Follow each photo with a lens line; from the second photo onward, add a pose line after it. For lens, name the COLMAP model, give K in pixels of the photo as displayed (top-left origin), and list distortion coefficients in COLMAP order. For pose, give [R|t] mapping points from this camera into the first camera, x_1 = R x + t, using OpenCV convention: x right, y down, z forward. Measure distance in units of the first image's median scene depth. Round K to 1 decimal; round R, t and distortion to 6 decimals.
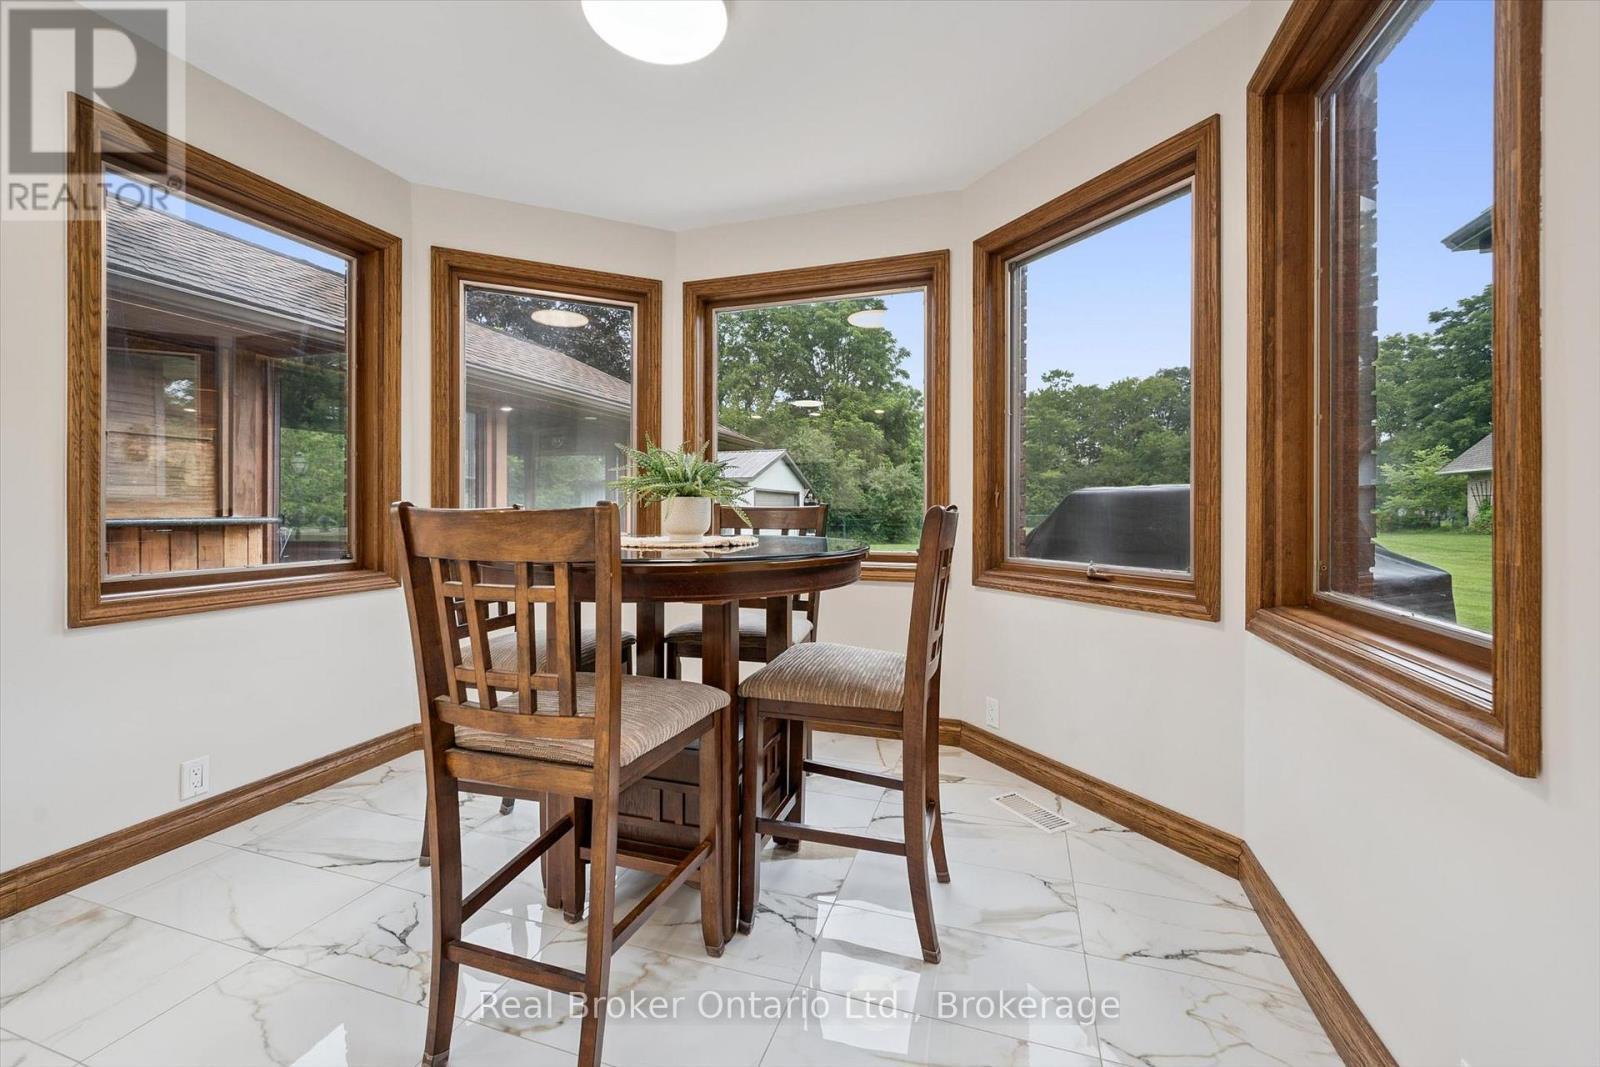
lens RADIAL K [[642.4, 0, 808.0], [0, 642.4, 530.0], [0, 0, 1]] dist [-0.000483, 0.000018]
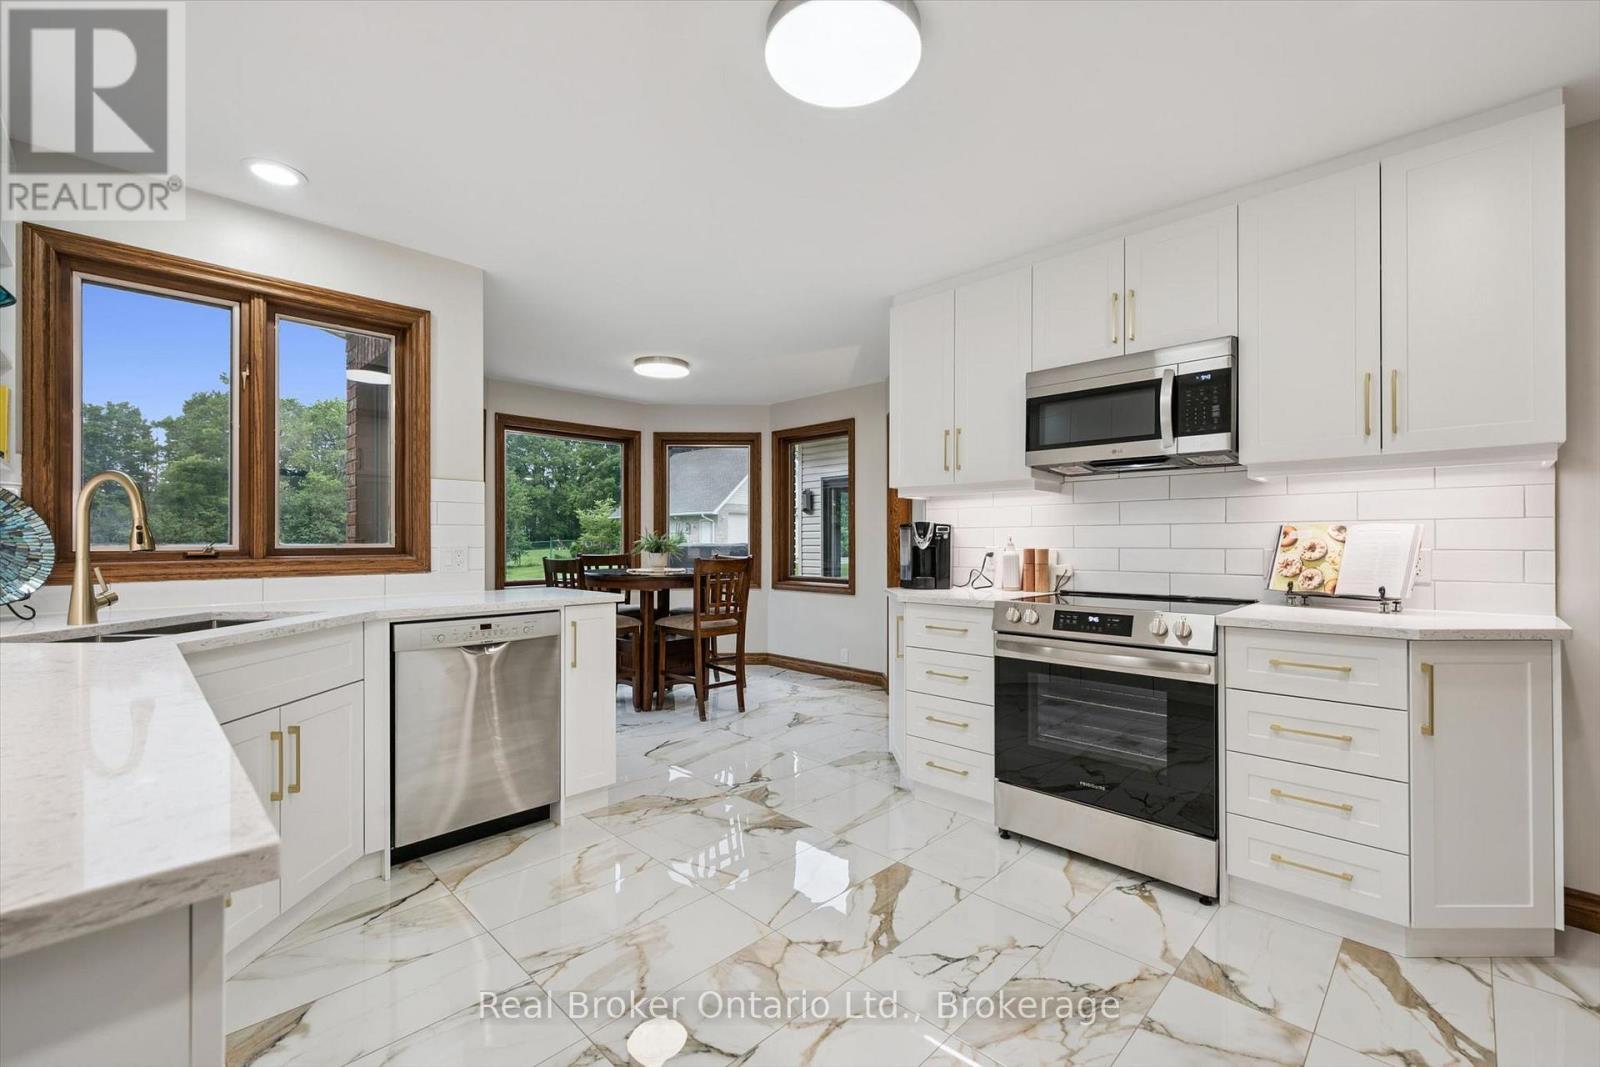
lens RADIAL K [[642.4, 0, 808.0], [0, 642.4, 530.0], [0, 0, 1]] dist [-0.000483, 0.000018]
pose [[0.446400, 0.040004, 0.893939, -1.632930], [-0.001406, 0.999030, -0.044005, -0.022079], [-0.894832, 0.018387, 0.446024, -0.206519]]
